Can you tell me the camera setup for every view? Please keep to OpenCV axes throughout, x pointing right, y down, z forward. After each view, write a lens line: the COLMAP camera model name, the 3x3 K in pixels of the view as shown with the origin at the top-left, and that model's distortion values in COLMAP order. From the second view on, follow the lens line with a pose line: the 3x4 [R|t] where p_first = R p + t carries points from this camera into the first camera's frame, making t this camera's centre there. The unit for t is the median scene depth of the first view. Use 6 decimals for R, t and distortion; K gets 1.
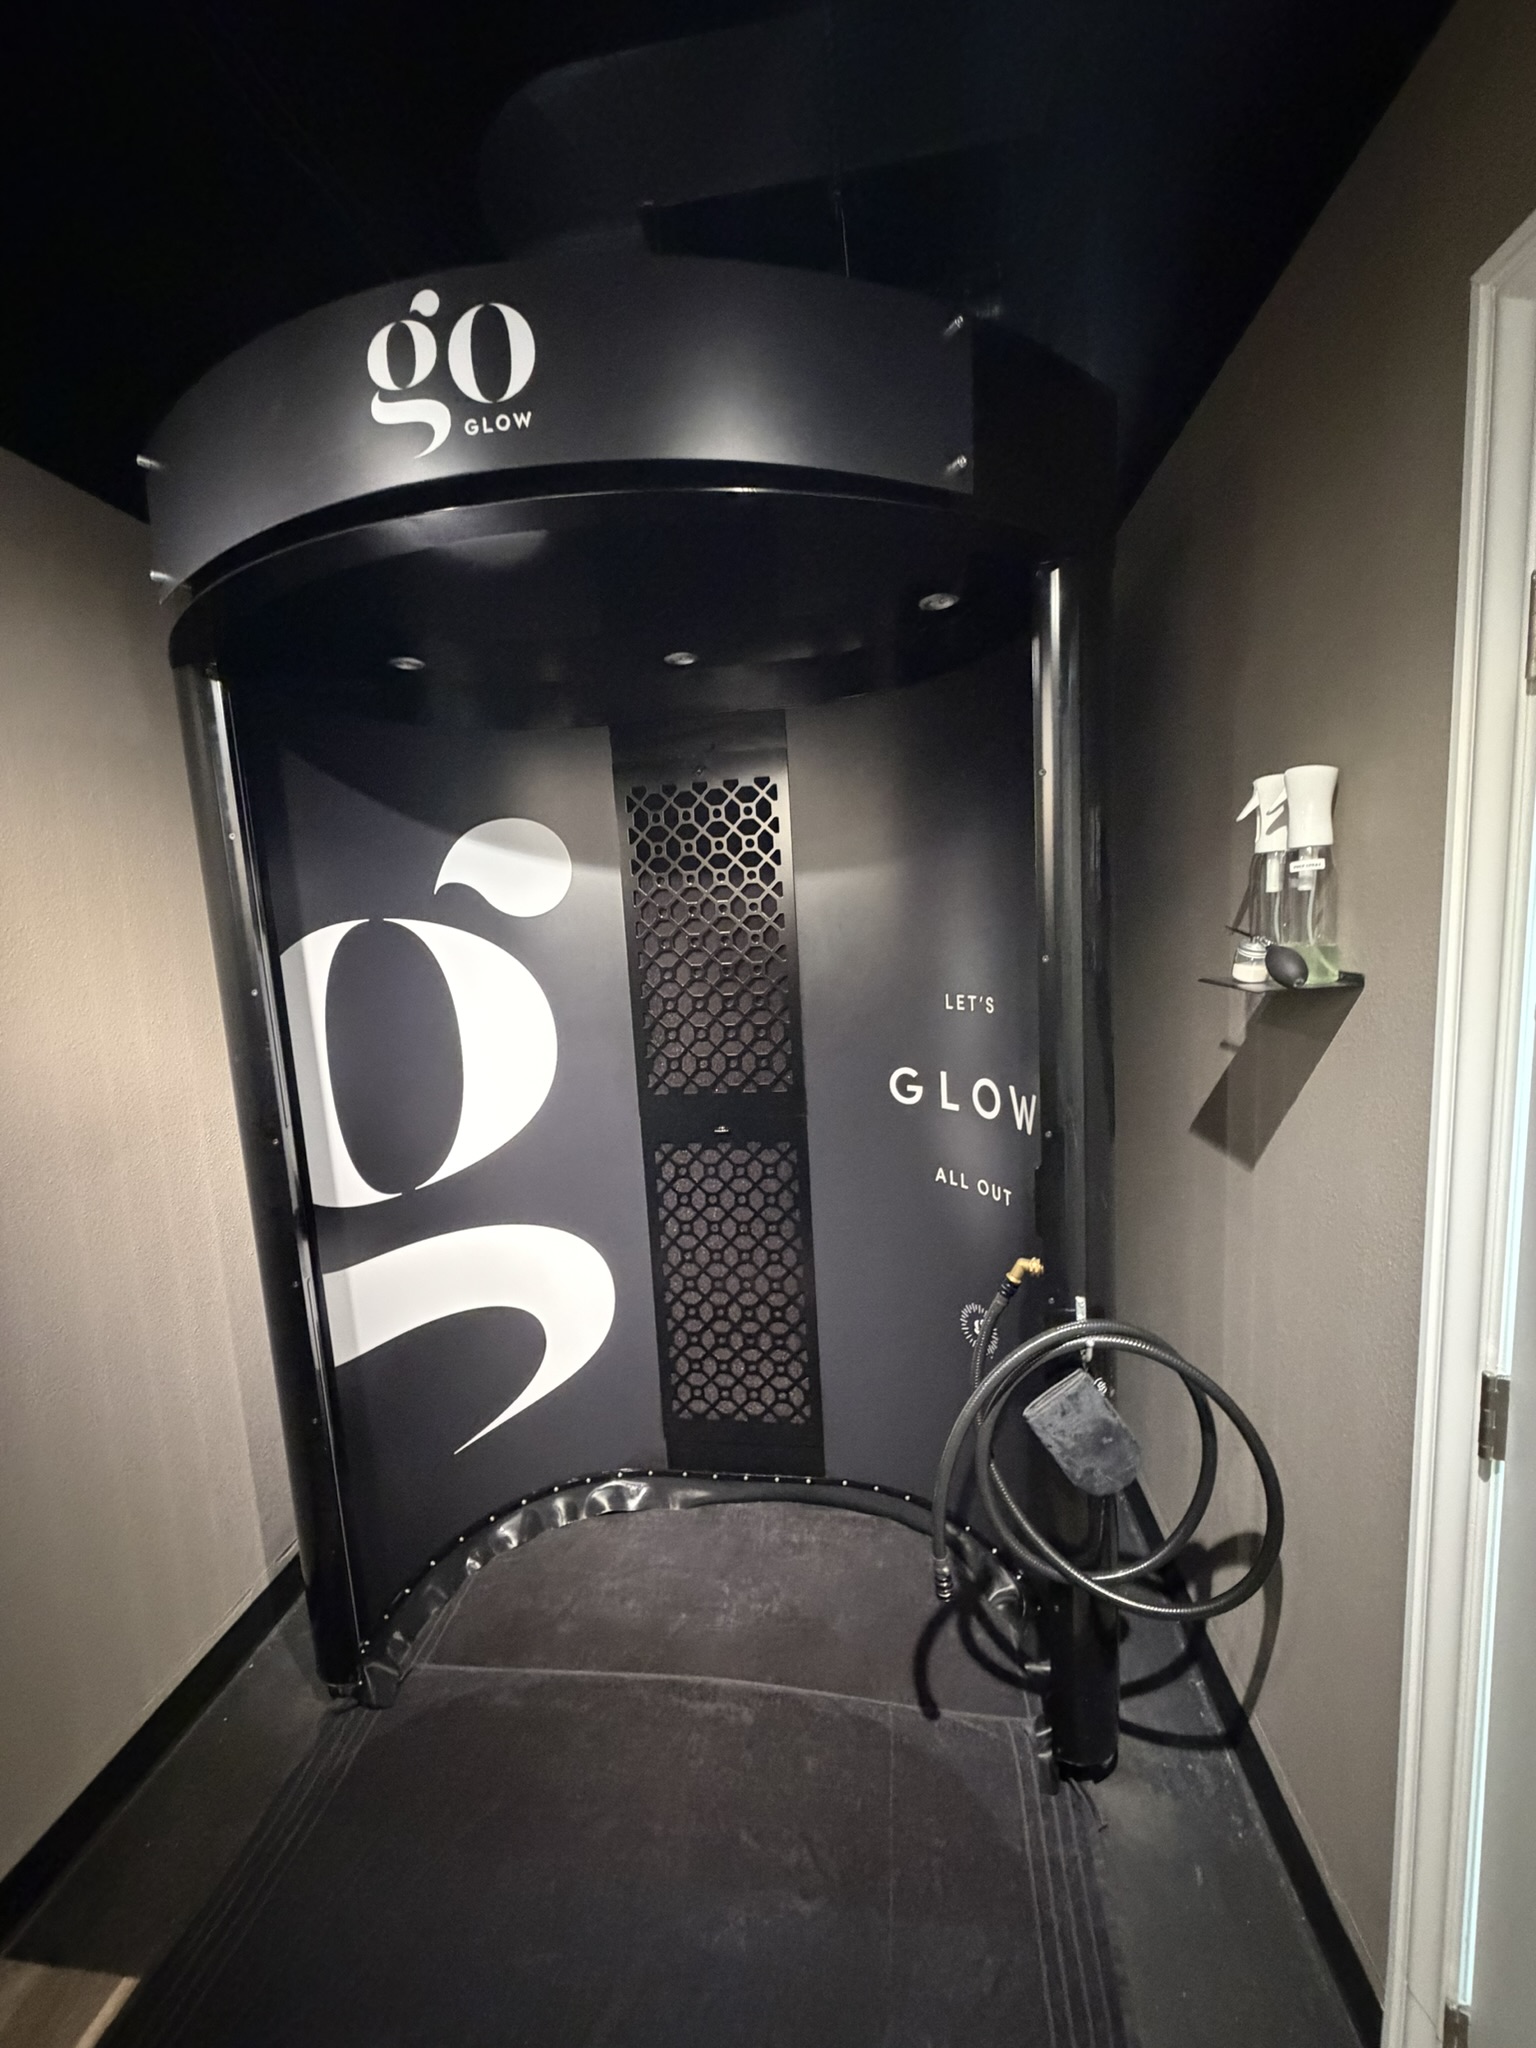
lens RADIAL K [[814.2, 0, 765.0], [0, 814.2, 1023.1], [0, 0, 1]] dist [0.013097, -0.000166]
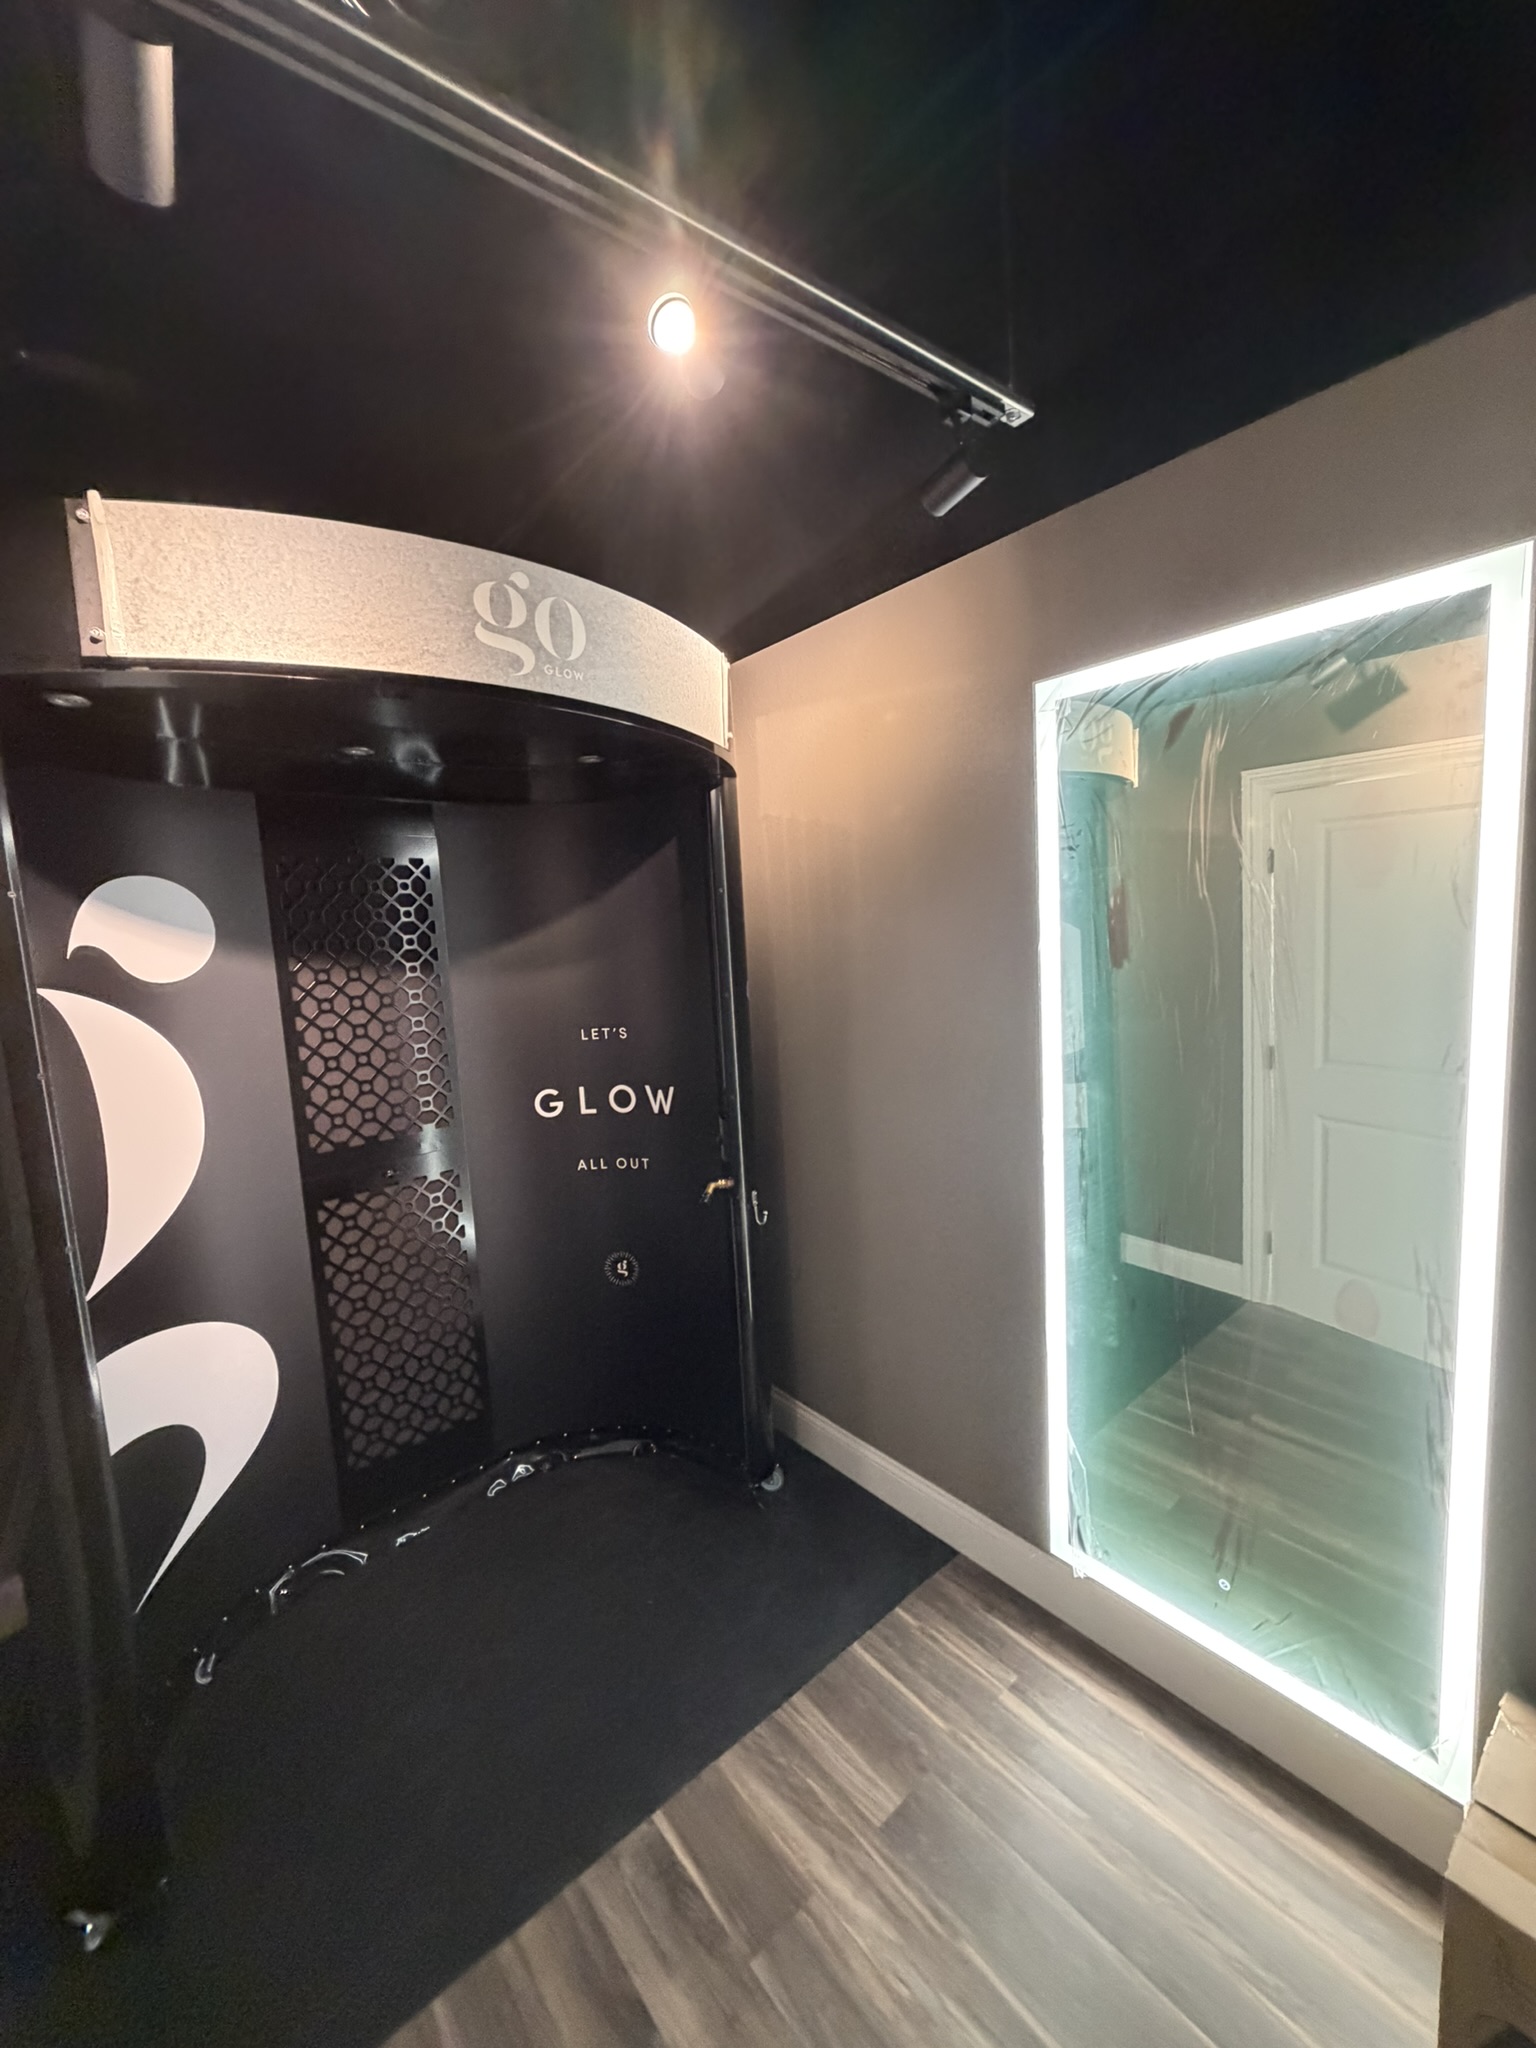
lens RADIAL K [[814.2, 0, 775.7], [0, 814.2, 1020.8], [0, 0, 1]] dist [0.013097, -0.000166]
pose [[0.620063, -0.067556, 0.781638, -0.614785], [0.121727, 0.992505, -0.010783, 0.004156], [-0.775051, 0.101833, 0.623639, -0.106191]]
